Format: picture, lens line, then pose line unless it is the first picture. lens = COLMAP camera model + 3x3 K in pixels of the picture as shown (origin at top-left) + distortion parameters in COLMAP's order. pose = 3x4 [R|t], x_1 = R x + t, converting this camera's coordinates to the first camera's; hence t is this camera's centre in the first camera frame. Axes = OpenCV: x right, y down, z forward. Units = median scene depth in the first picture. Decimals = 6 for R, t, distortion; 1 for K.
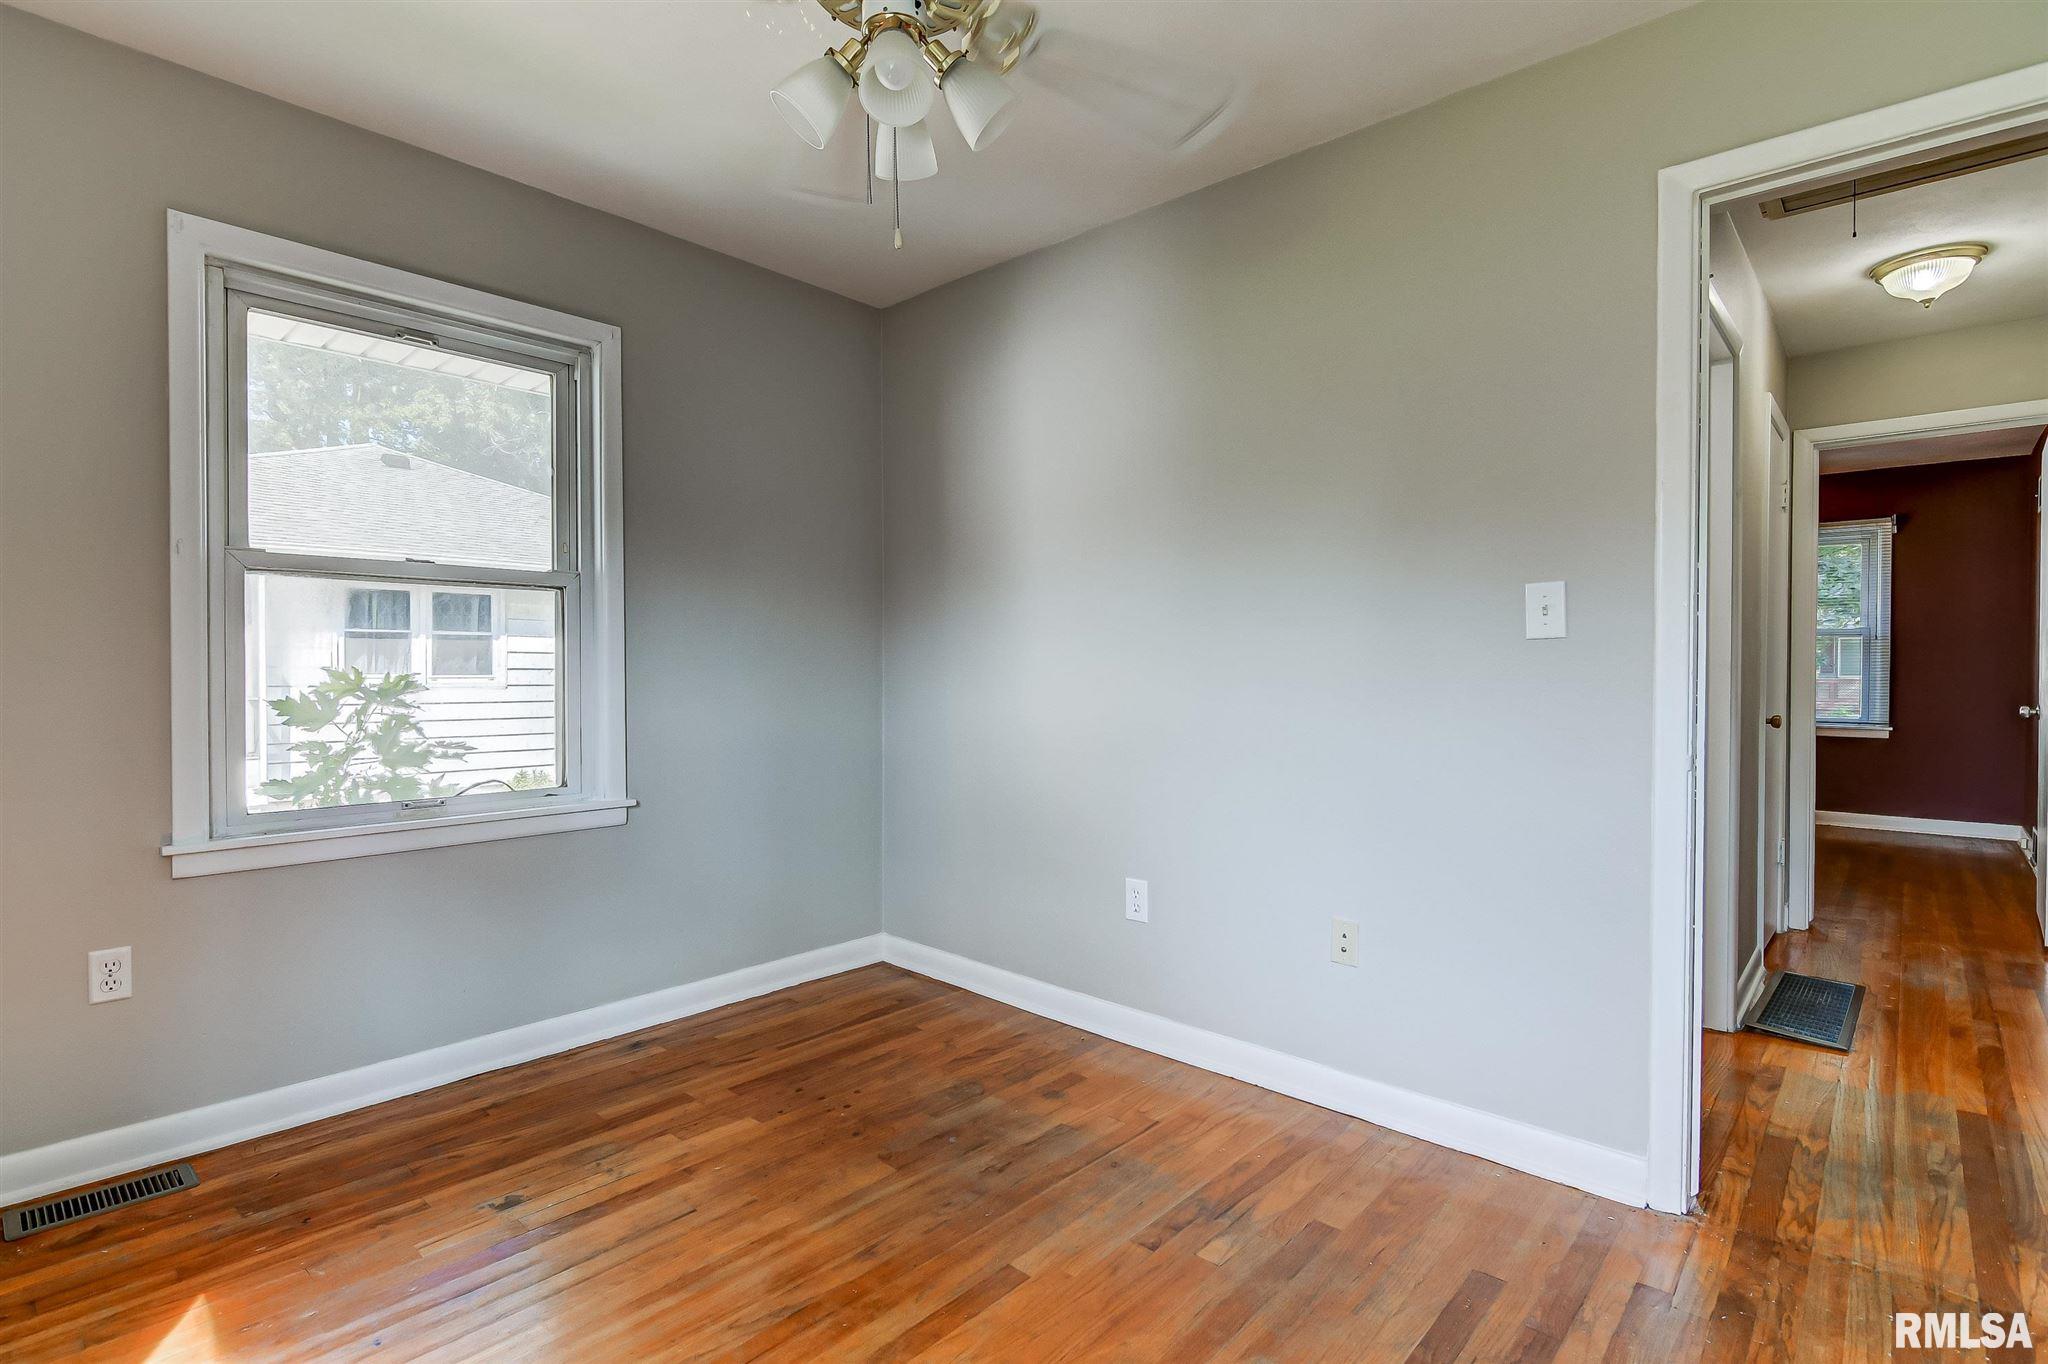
lens RADIAL K [[982.4, 0, 1008.3], [0, 982.4, 685.9], [0, 0, 1]] dist [-0.001328, -0.001621]
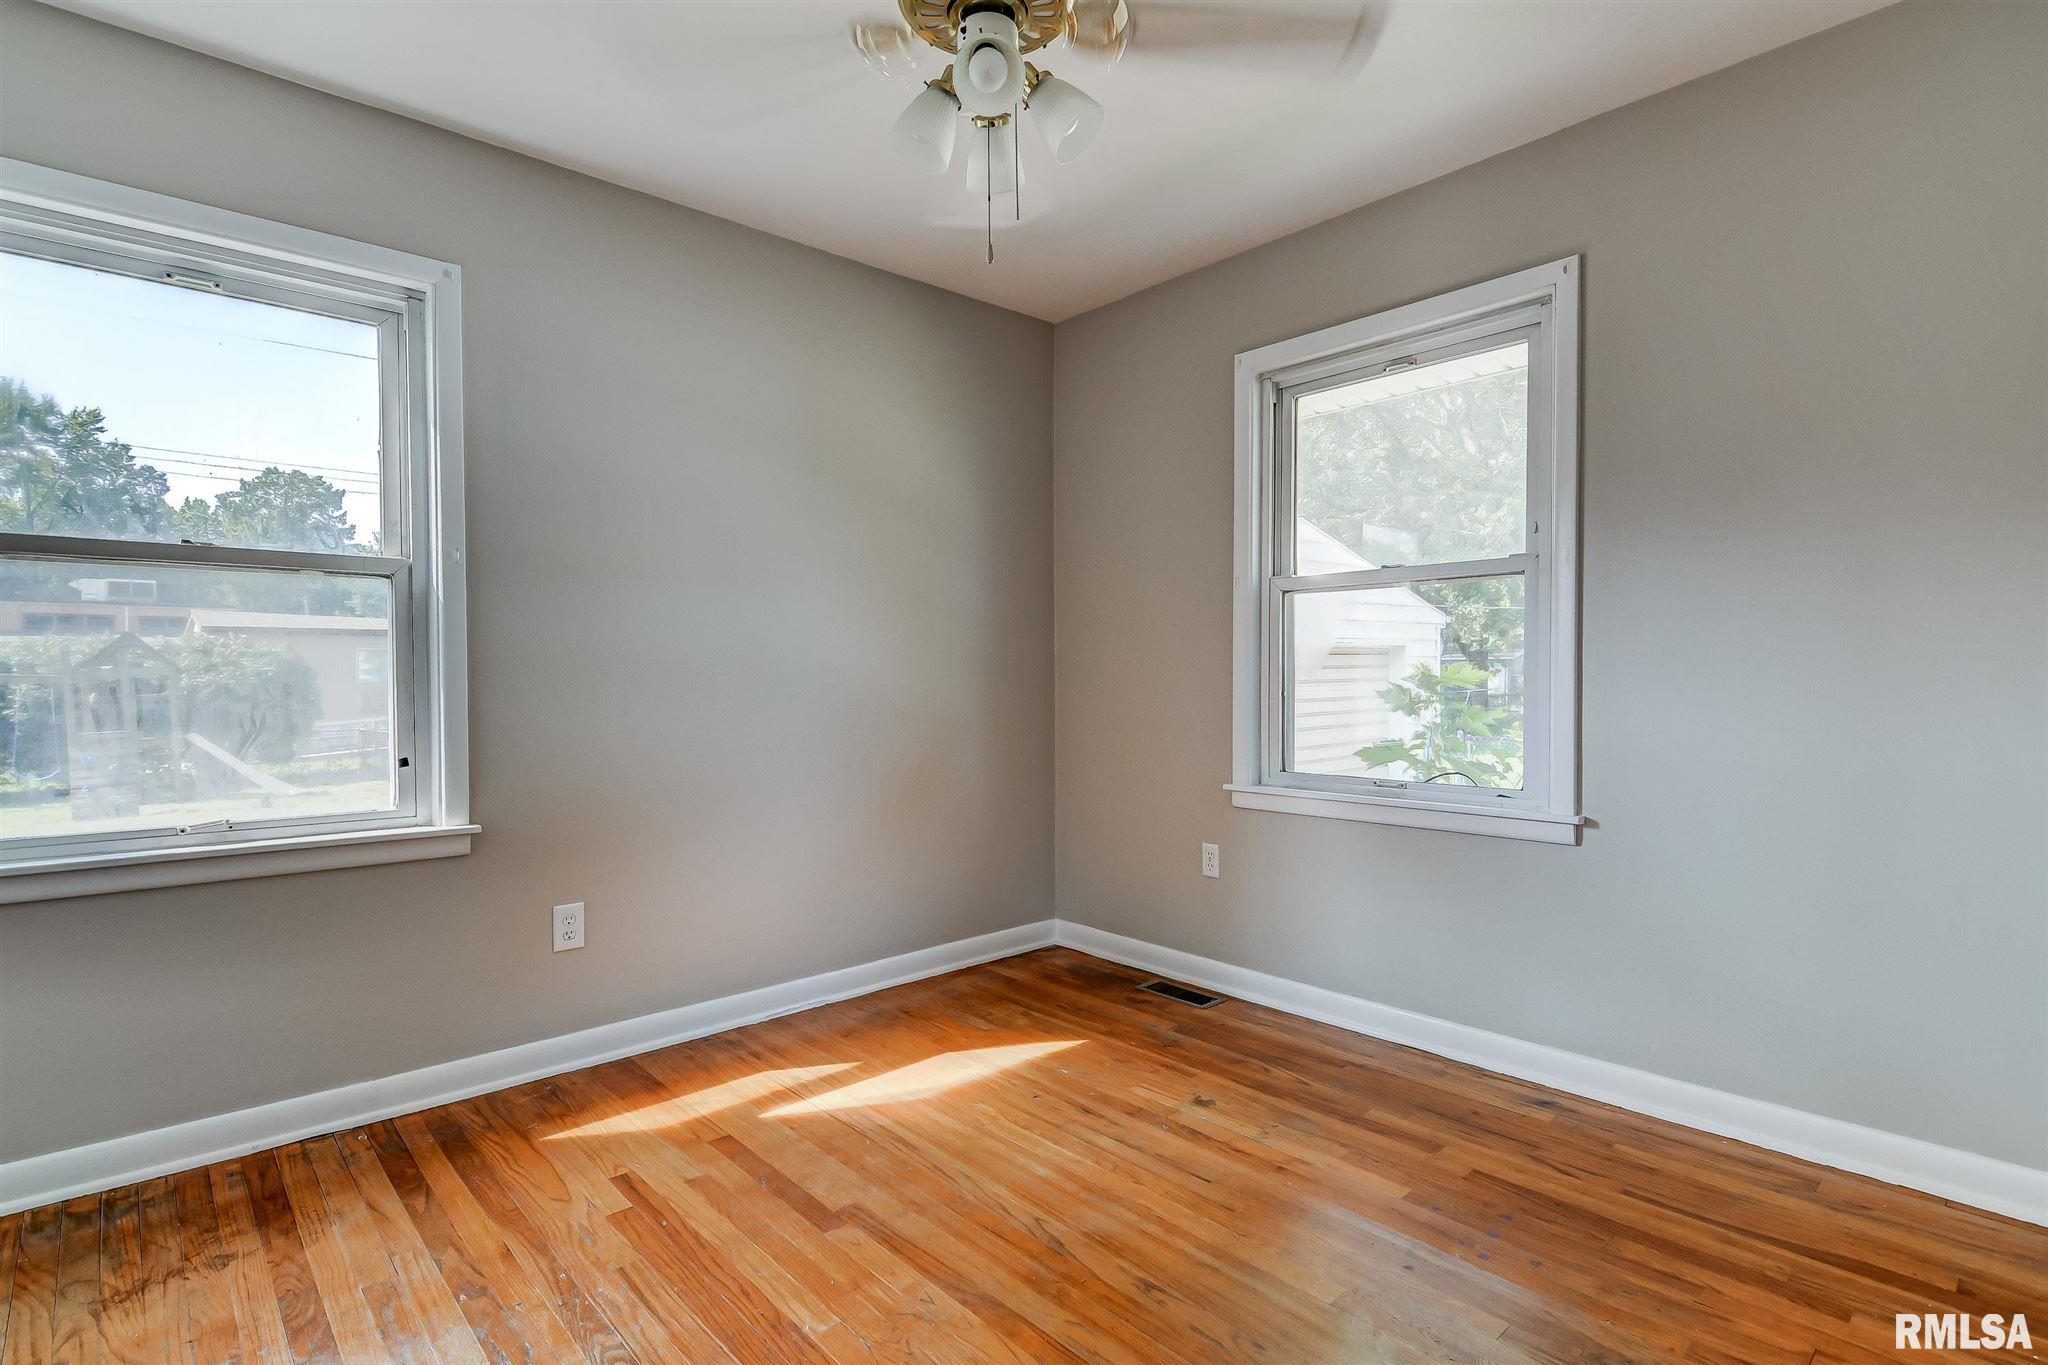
lens RADIAL K [[1005.2, 0, 1024.0], [0, 1005.2, 682.5], [0, 0, 1]] dist [0.002428, -0.000421]
pose [[-0.098773, 0.005371, -0.995095, 0.644042], [-0.011293, 0.999915, 0.006518, 0.002024], [0.995046, 0.011881, -0.098704, 0.771602]]
